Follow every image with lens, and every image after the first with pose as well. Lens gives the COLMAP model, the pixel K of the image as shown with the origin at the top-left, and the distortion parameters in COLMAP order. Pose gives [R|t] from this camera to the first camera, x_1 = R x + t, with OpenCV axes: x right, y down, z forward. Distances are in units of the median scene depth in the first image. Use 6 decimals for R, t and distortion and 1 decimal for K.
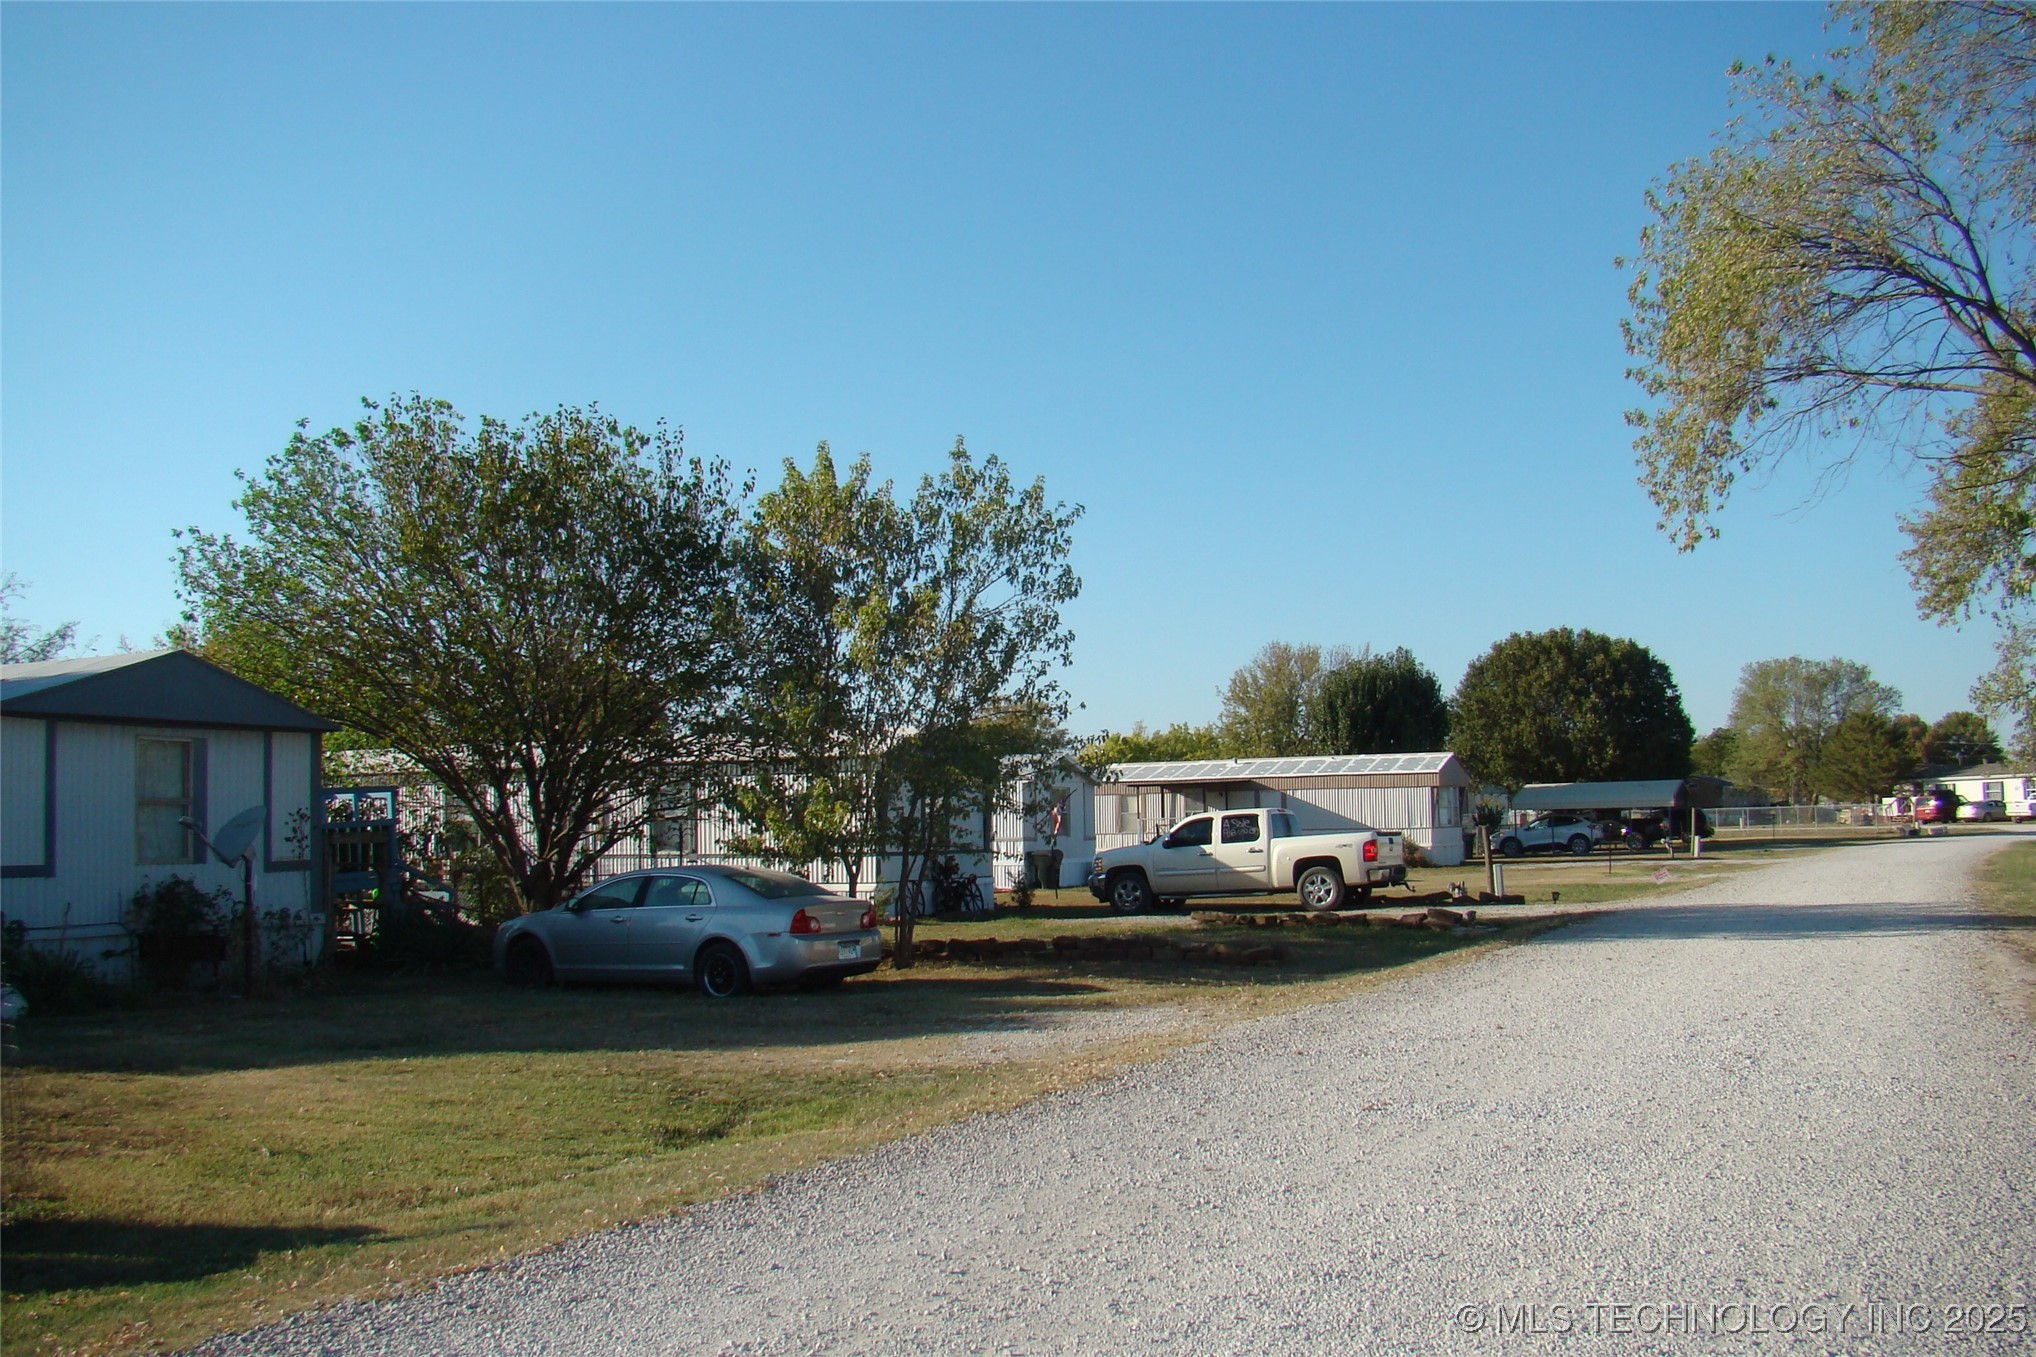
lens RADIAL K [[1904.4, 0, 1018.1], [0, 1904.4, 688.4], [0, 0, 1]] dist [-0.134082, 0.000000]
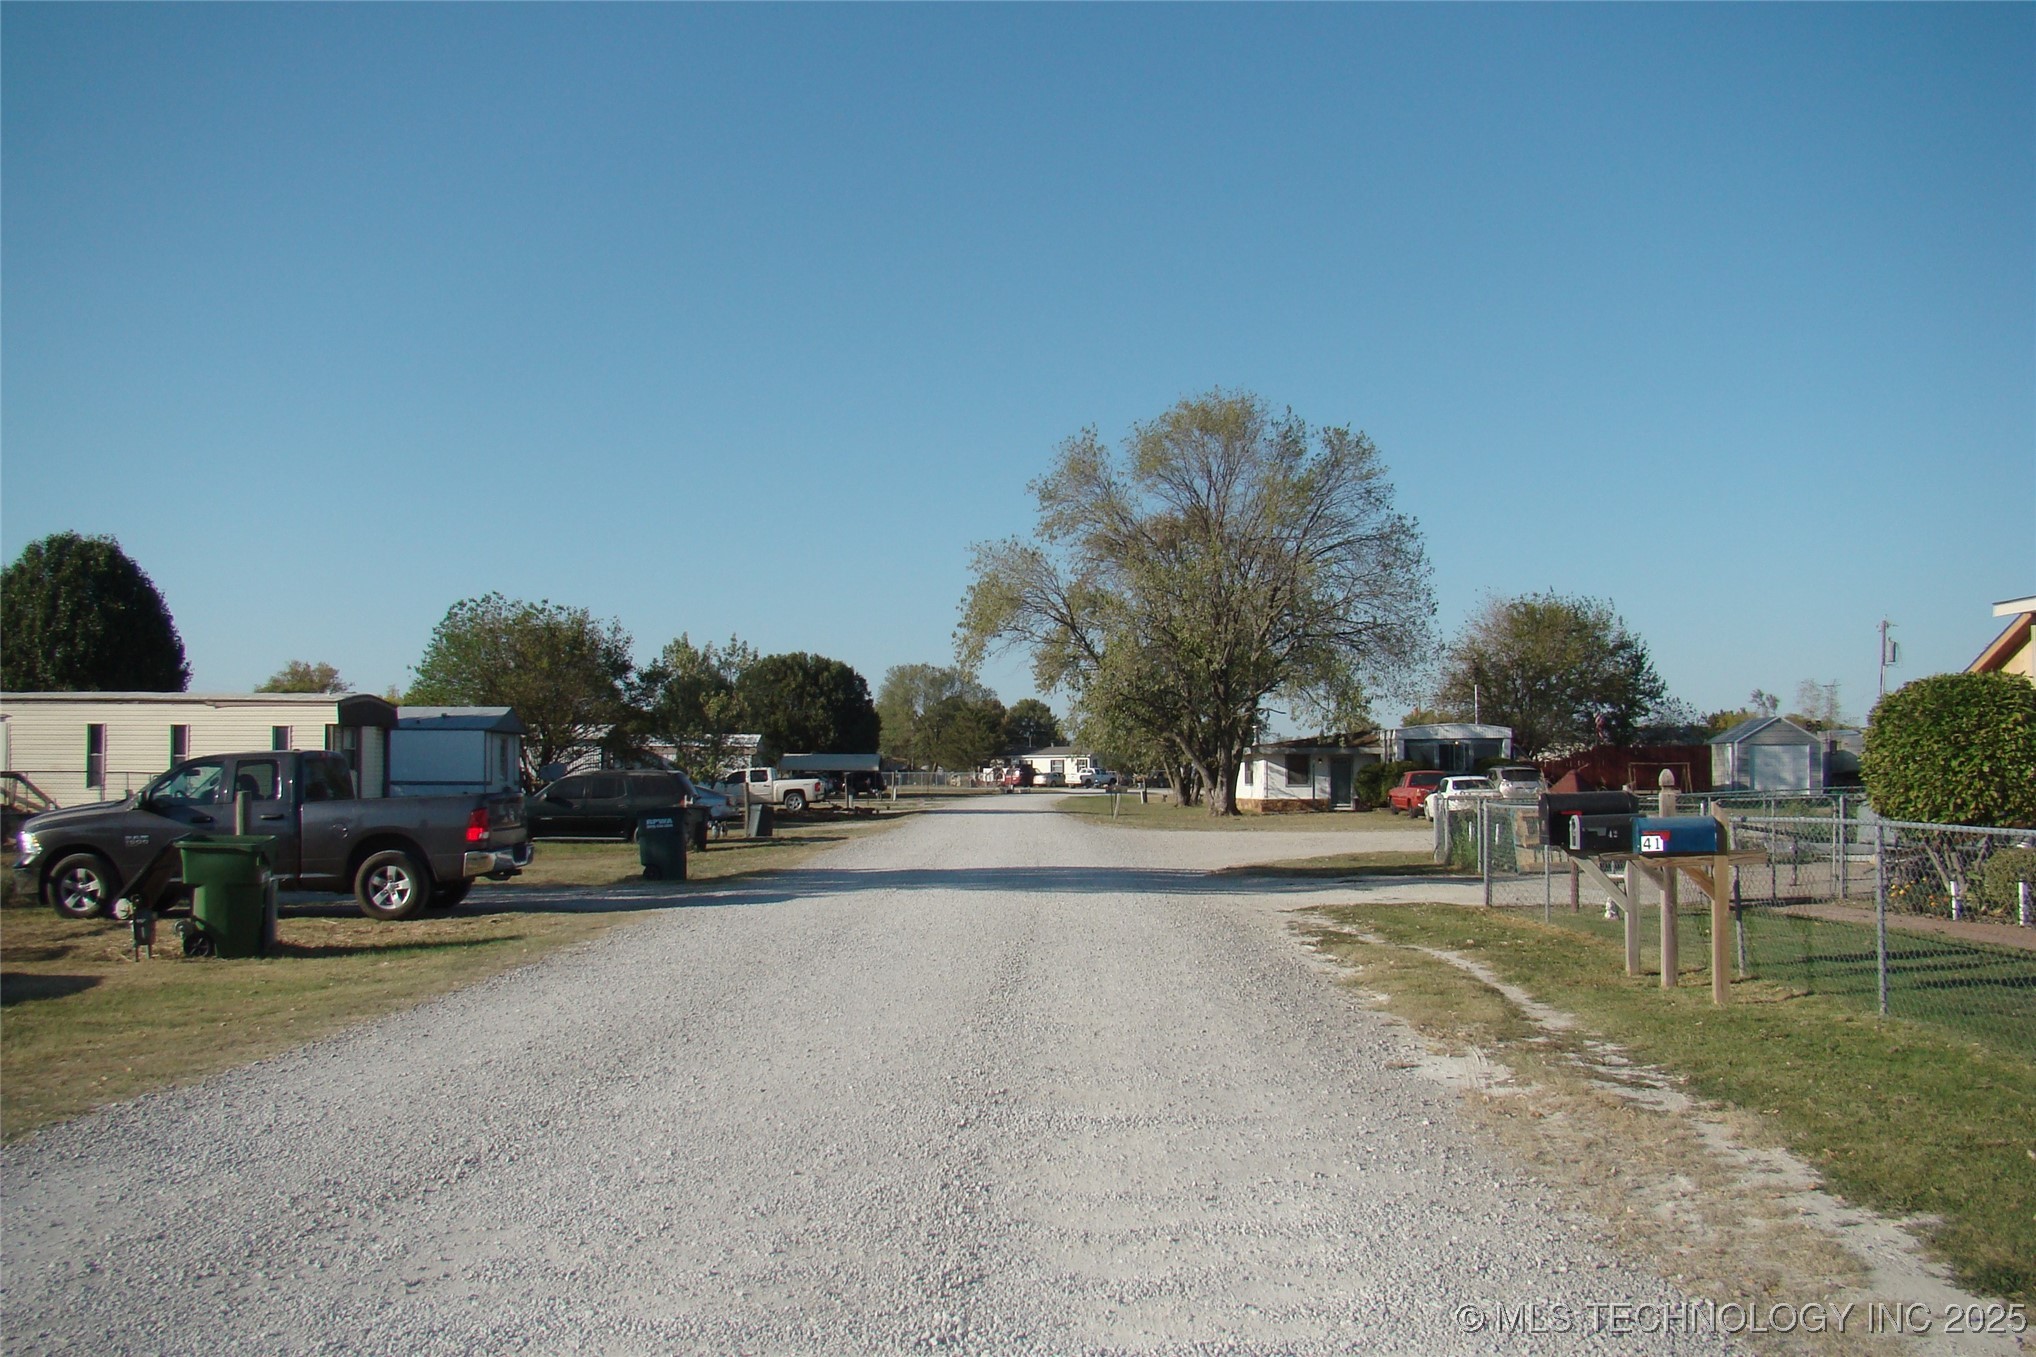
lens RADIAL K [[1904.4, 0, 1017.0], [0, 1904.4, 678.6], [0, 0, 1]] dist [-0.134082, 0.000000]
pose [[0.891078, 0.042965, 0.451812, -0.209081], [-0.051110, 0.998676, 0.005833, -0.023647], [-0.450963, -0.028290, 0.892094, -0.382343]]
